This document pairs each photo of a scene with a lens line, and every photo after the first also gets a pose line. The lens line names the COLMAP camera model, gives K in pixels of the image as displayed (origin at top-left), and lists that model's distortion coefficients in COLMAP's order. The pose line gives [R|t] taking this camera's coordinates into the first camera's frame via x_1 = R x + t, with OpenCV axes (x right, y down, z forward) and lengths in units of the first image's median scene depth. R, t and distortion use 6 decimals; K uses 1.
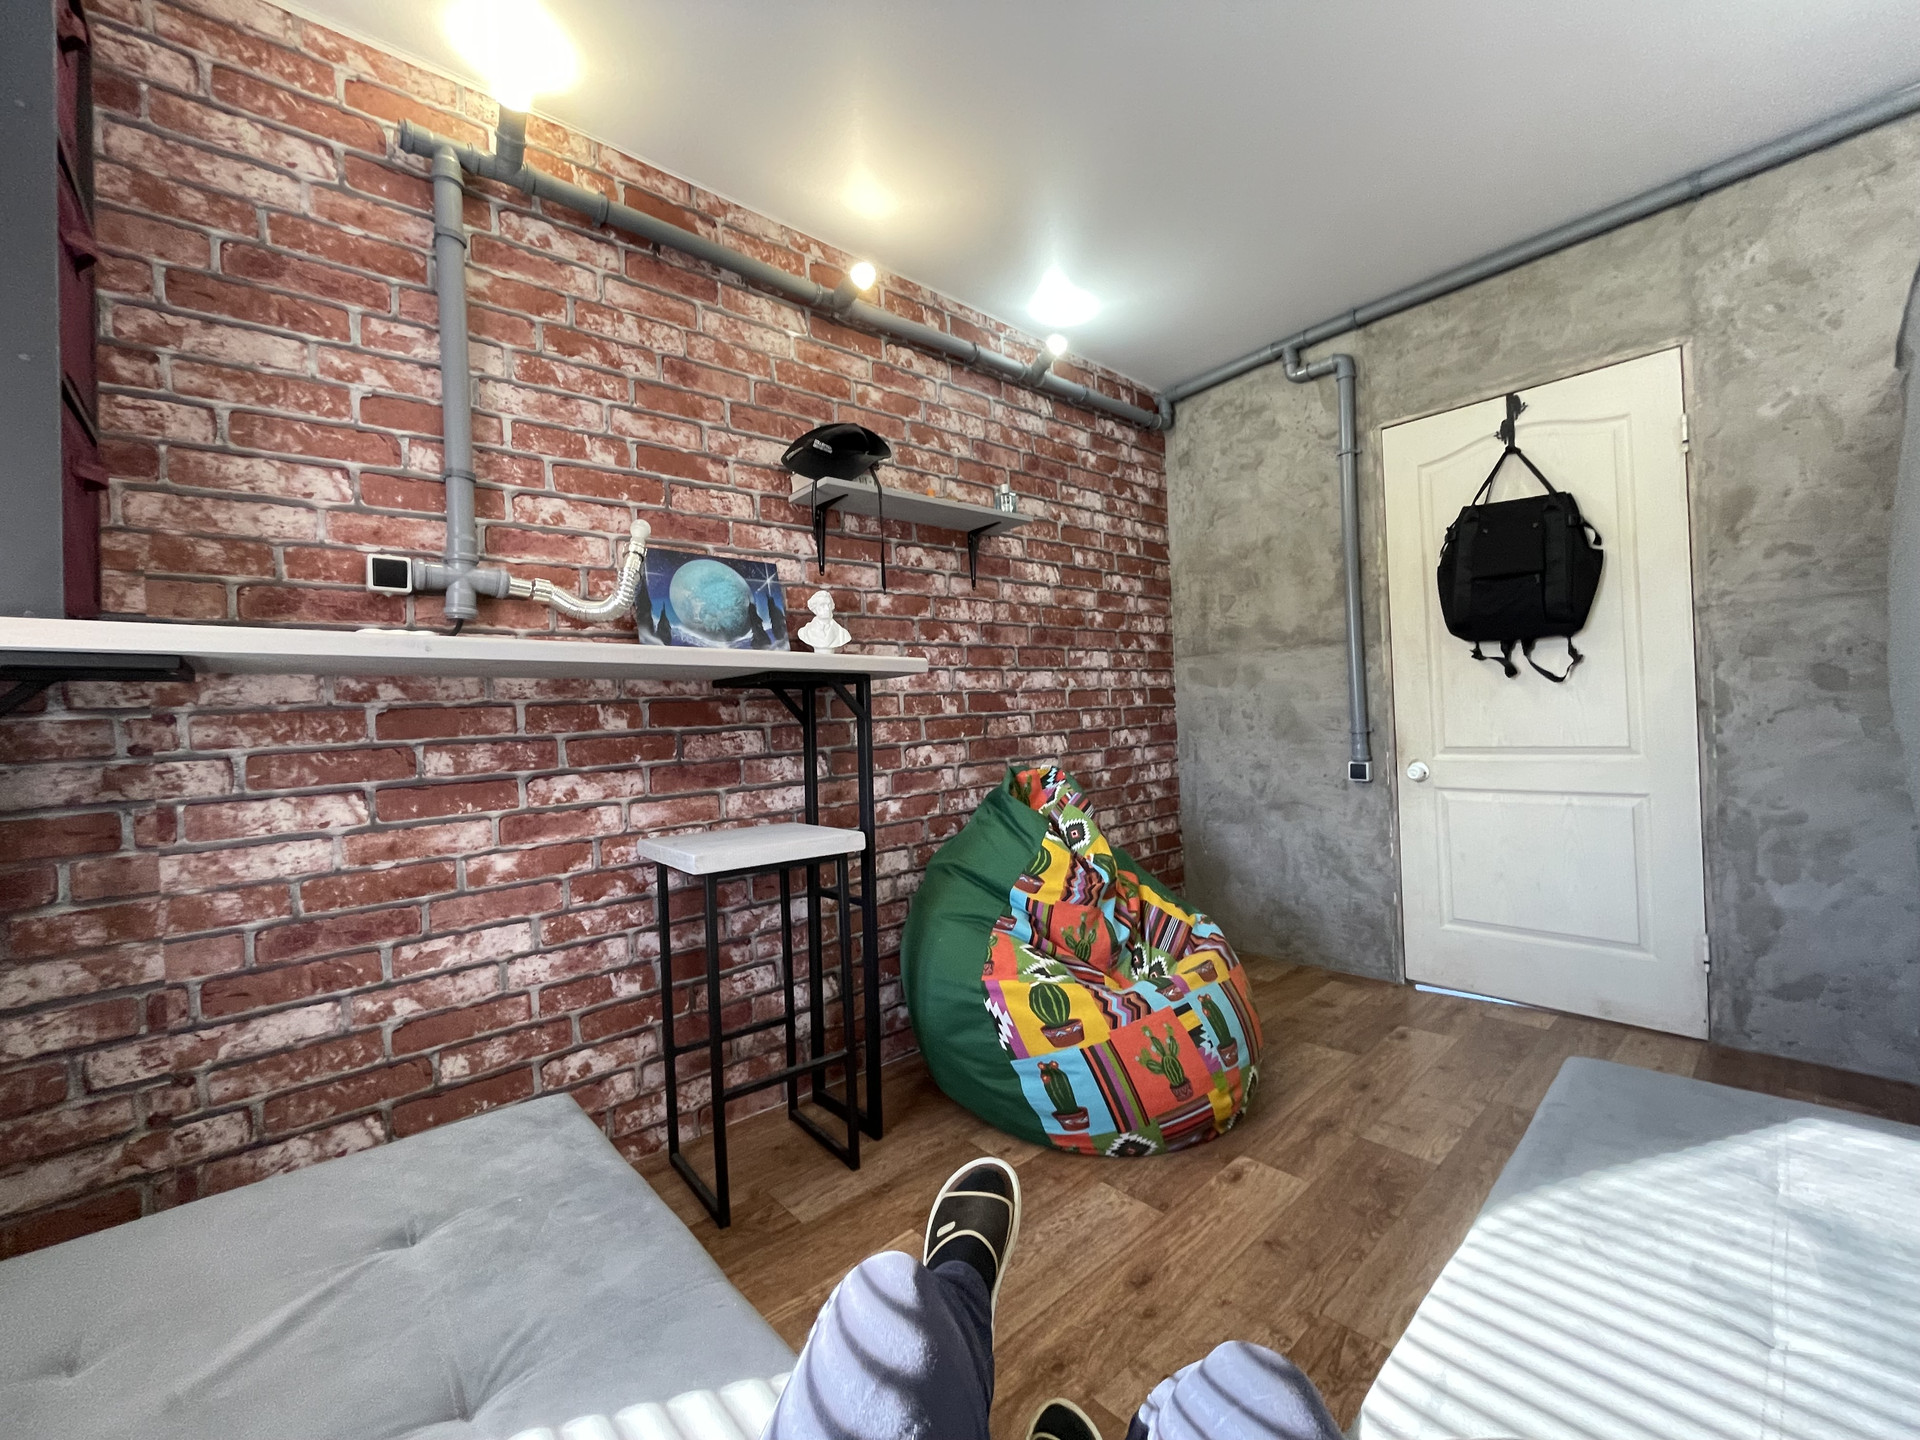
lens RADIAL K [[775.0, 0, 963.1], [0, 775.0, 720.1], [0, 0, 1]] dist [0.000145, -0.000194]
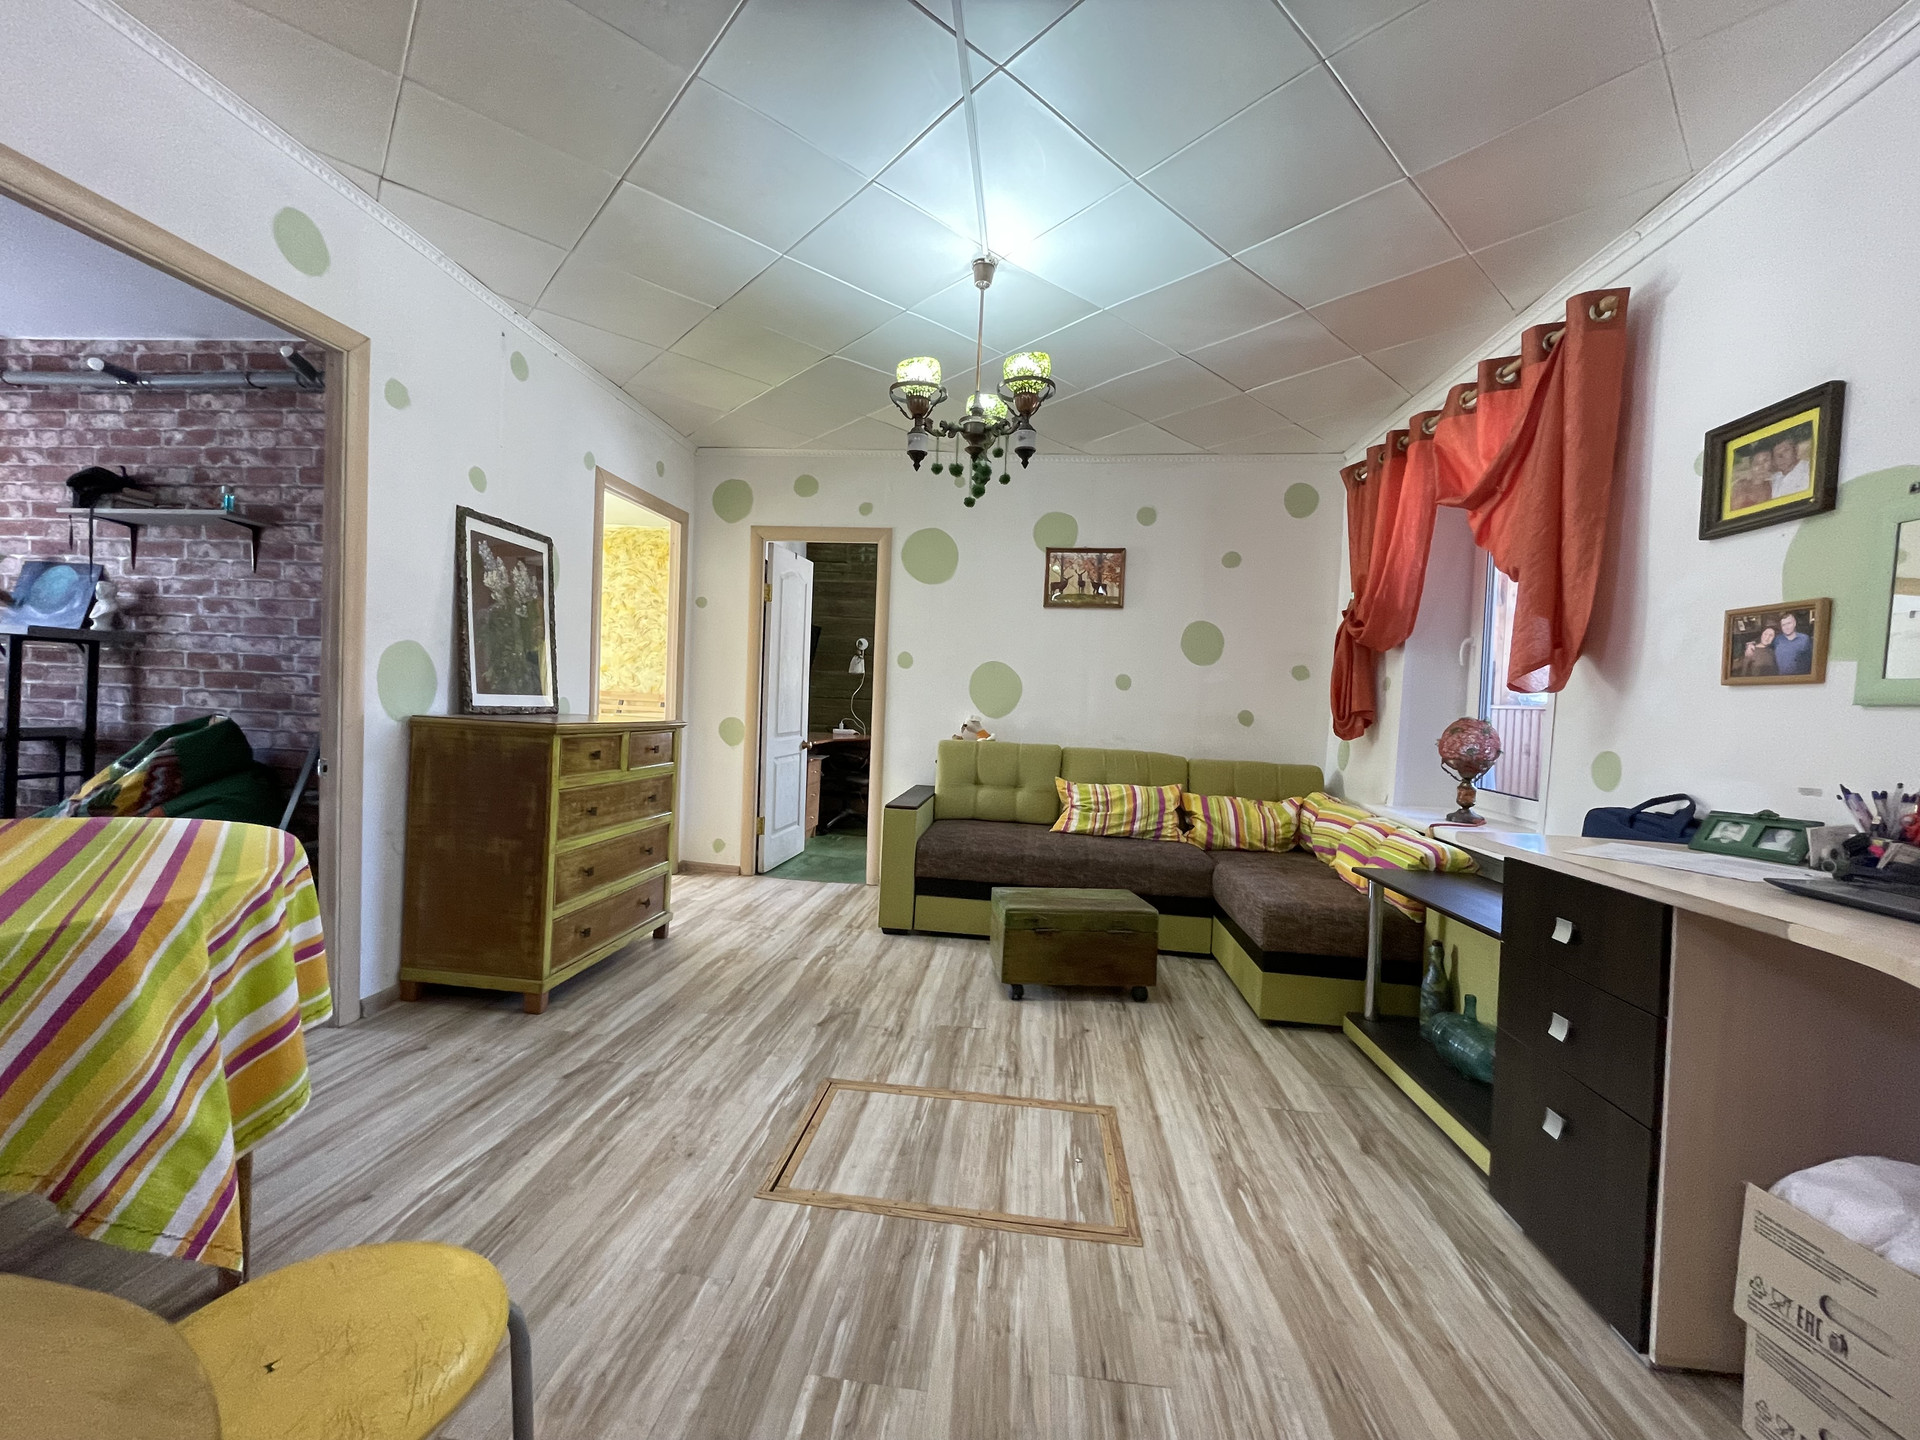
lens RADIAL K [[775.0, 0, 956.0], [0, 775.0, 712.8], [0, 0, 1]] dist [0.000145, -0.000194]
pose [[0.664600, 0.095143, -0.741117, 1.761576], [-0.075559, 0.995333, 0.060020, -0.107518], [0.743369, 0.016109, 0.668688, 1.040827]]
